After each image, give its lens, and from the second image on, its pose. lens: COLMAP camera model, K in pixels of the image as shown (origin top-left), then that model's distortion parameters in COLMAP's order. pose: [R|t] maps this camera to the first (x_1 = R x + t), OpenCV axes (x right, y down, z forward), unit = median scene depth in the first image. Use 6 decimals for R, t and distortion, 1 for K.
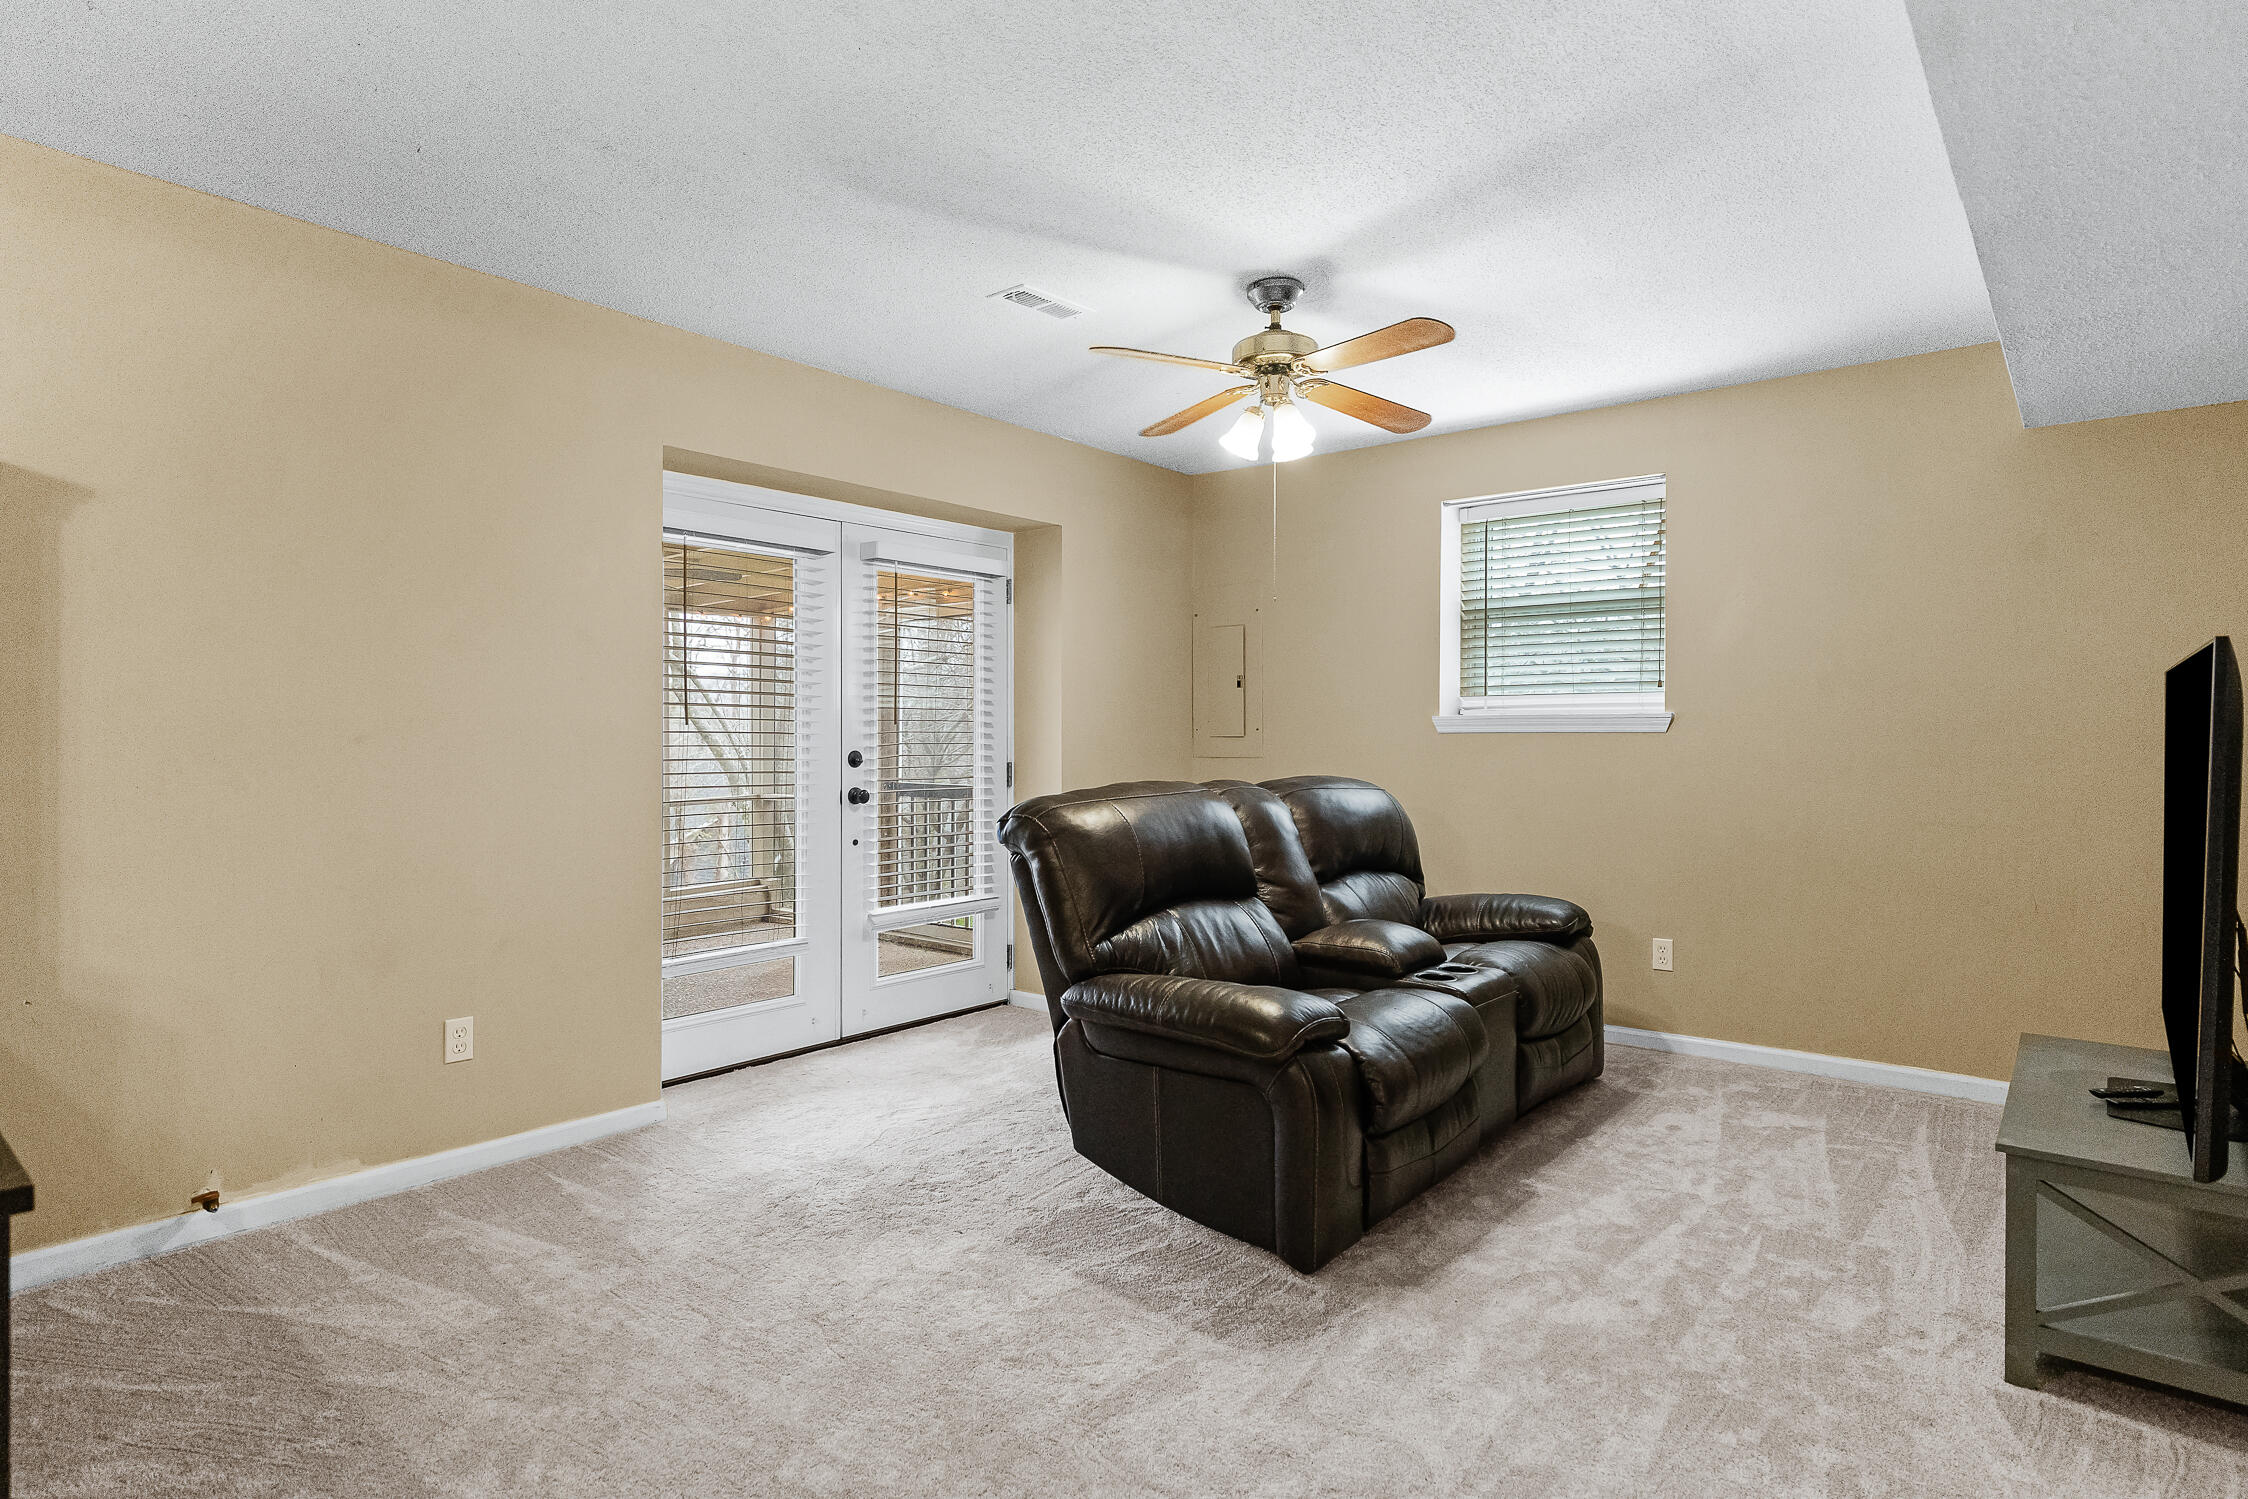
lens RADIAL K [[1199.0, 0, 1116.4], [0, 1199.0, 740.7], [0, 0, 1]] dist [-0.000863, -0.000656]
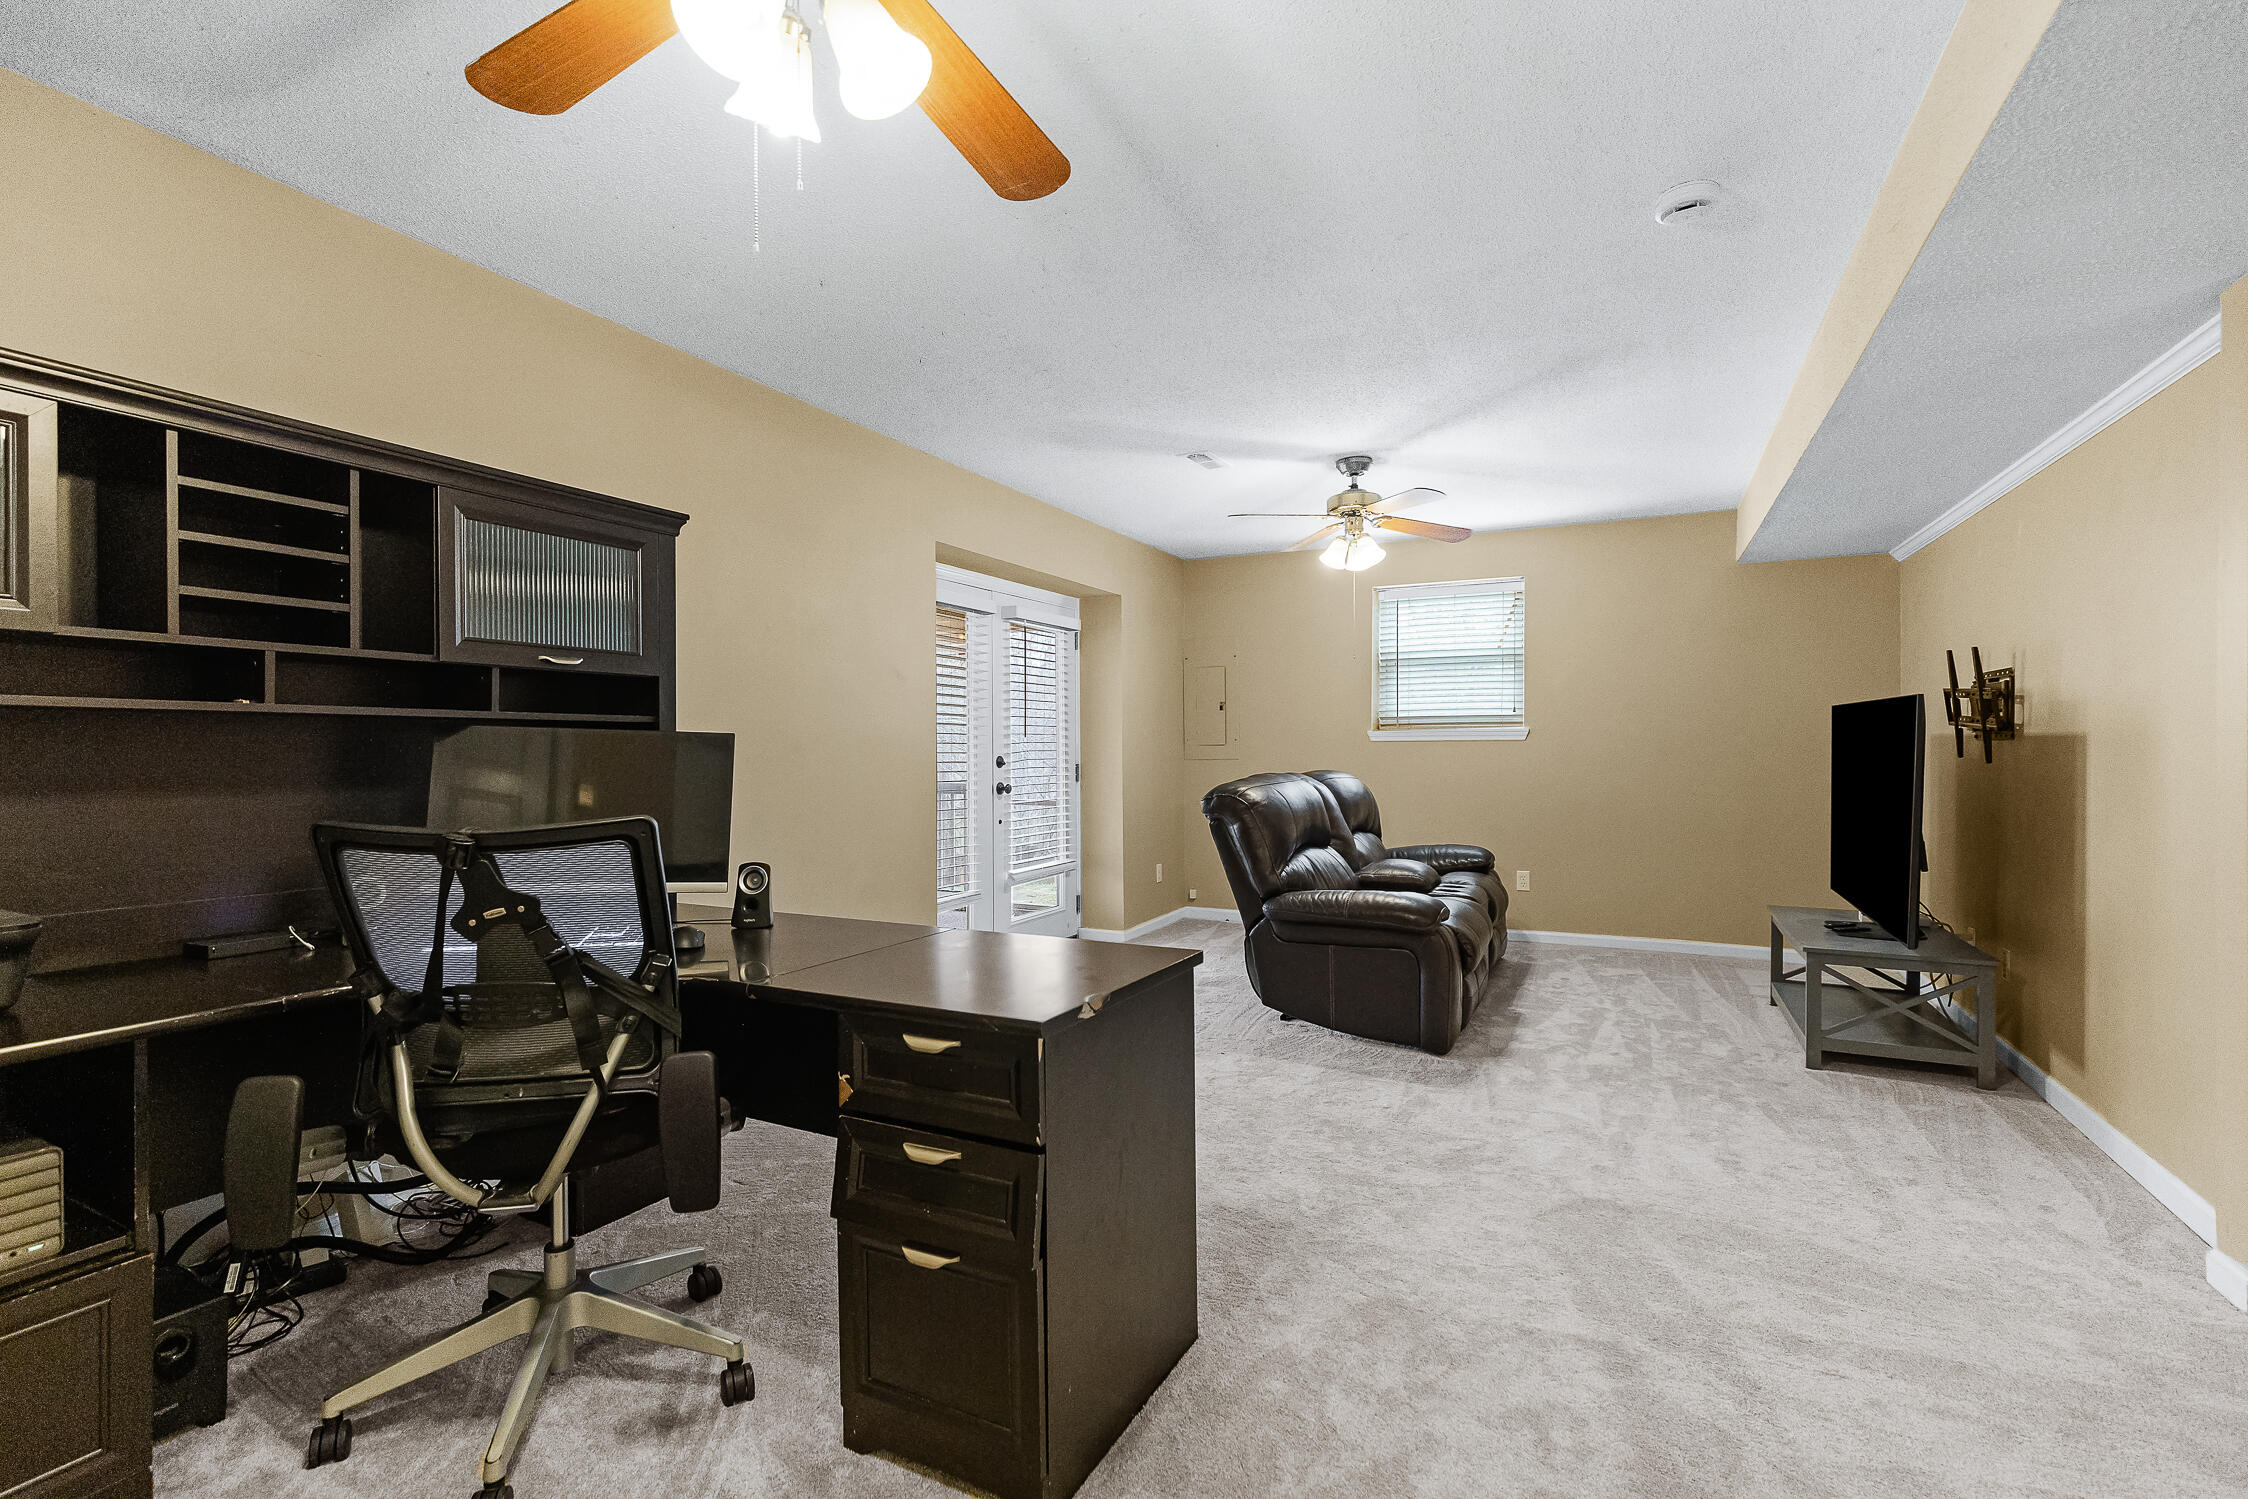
lens RADIAL K [[1013.5, 0, 1119.5], [0, 1013.5, 744.2], [0, 0, 1]] dist [-0.002683, -0.000157]
pose [[0.976091, -0.007396, 0.217238, -0.472203], [0.008409, 0.999958, -0.003736, 0.000190], [-0.217201, 0.005473, 0.976112, -0.250099]]
